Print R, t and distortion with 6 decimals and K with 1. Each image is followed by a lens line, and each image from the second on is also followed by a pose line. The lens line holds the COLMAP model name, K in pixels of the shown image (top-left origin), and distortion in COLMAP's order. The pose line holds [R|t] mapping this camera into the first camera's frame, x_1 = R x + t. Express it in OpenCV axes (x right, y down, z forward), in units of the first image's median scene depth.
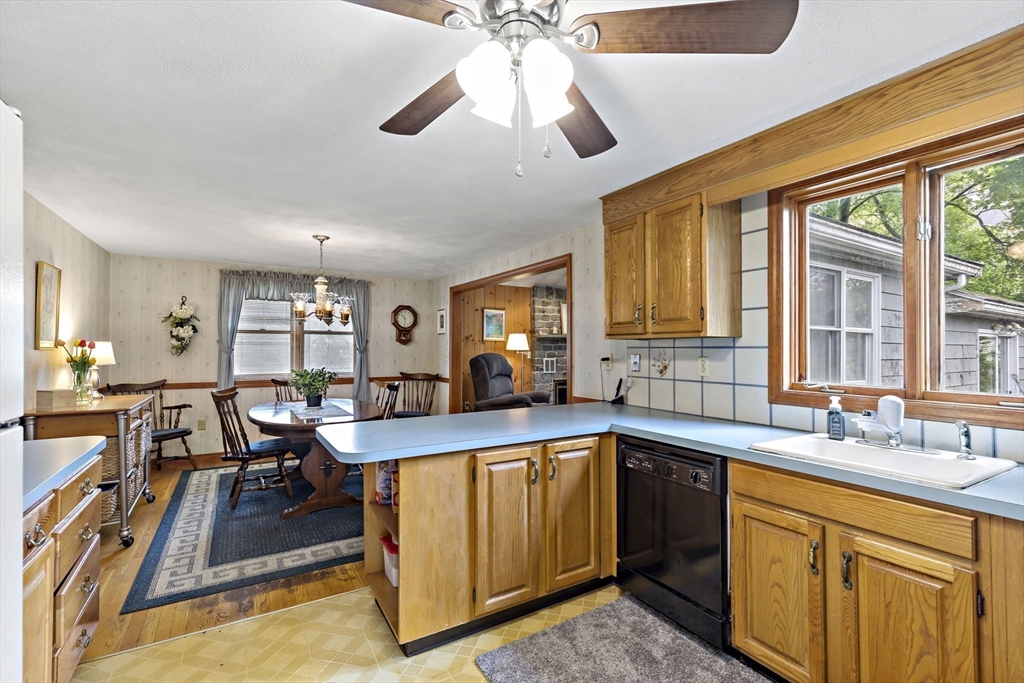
lens RADIAL K [[461.0, 0, 513.2], [0, 461.0, 363.8], [0, 0, 1]] dist [0.000426, 0.000109]
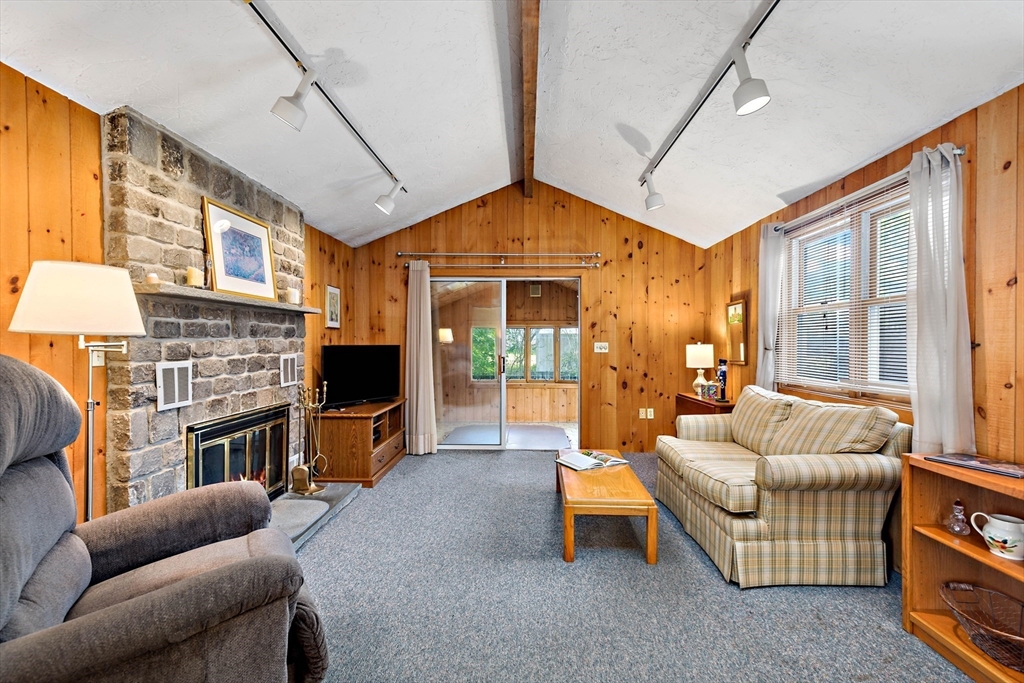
lens RADIAL K [[466.0, 0, 511.5], [0, 466.0, 345.2], [0, 0, 1]] dist [0.002593, 0.000515]
pose [[0.543677, -0.009477, 0.839241, -0.098247], [0.027857, 0.999589, -0.006758, -0.022196], [-0.838832, 0.027053, 0.543717, 0.927125]]
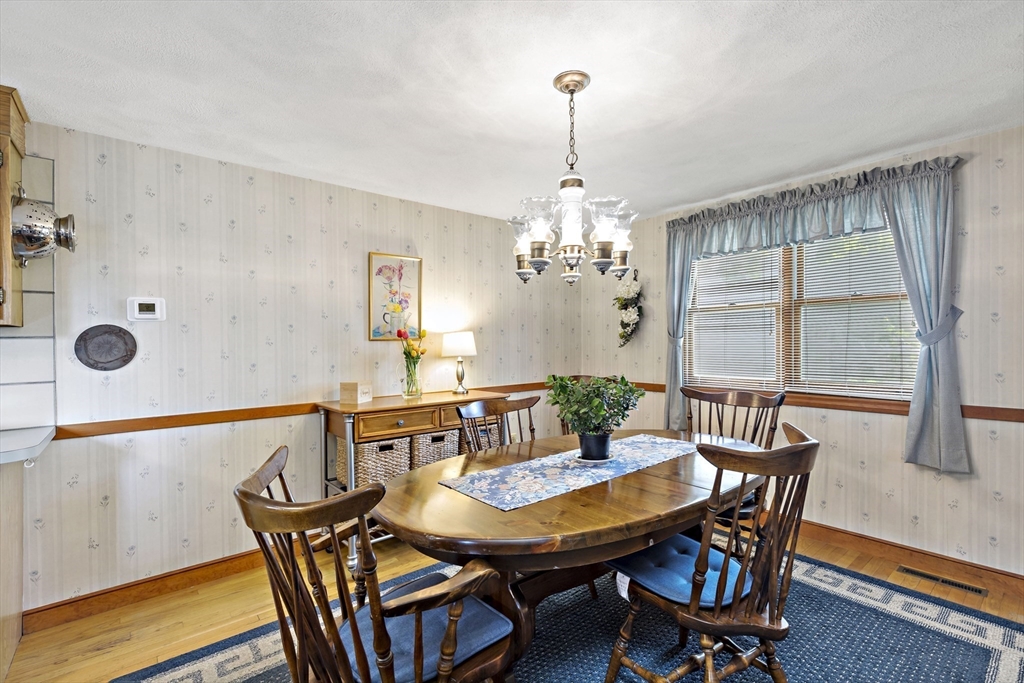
lens RADIAL K [[466.0, 0, 511.5], [0, 466.0, 345.2], [0, 0, 1]] dist [0.002593, 0.000515]
pose [[0.145094, 0.000079, -0.989418, 0.025270], [-0.019314, 0.999810, -0.002752, -0.014206], [0.989229, 0.019509, 0.145067, 0.684741]]
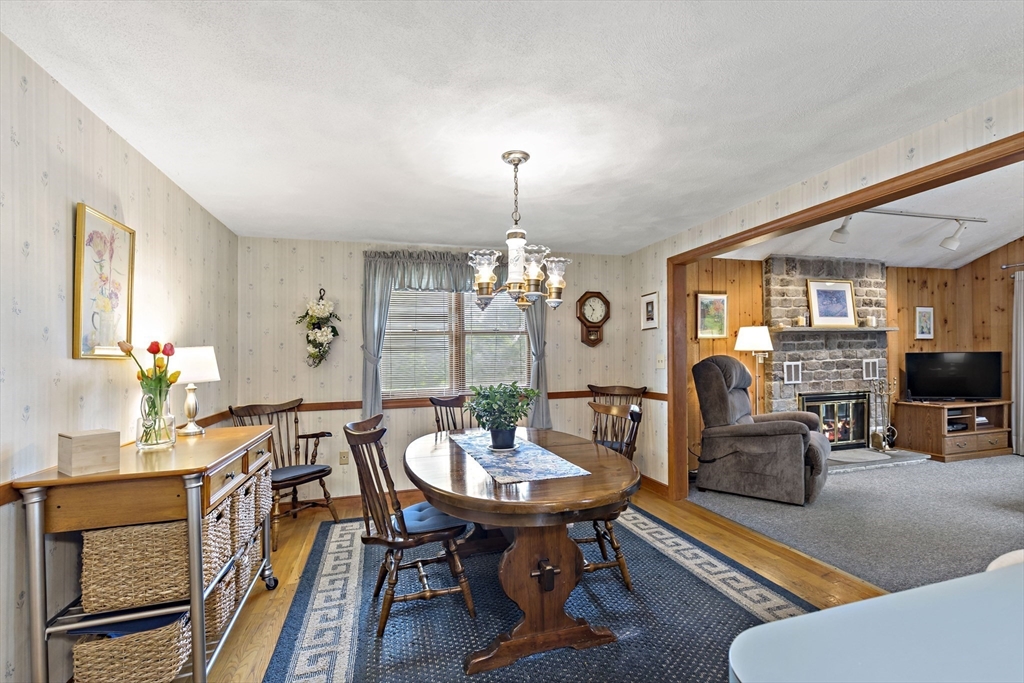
lens RADIAL K [[470.0, 0, 521.5], [0, 470.0, 366.7], [0, 0, 1]] dist [0.003609, 0.000342]
pose [[0.968285, -0.017074, -0.249265, -0.202651], [0.014434, 0.999819, -0.012414, -0.003242], [0.249432, 0.008423, 0.968356, 0.329407]]
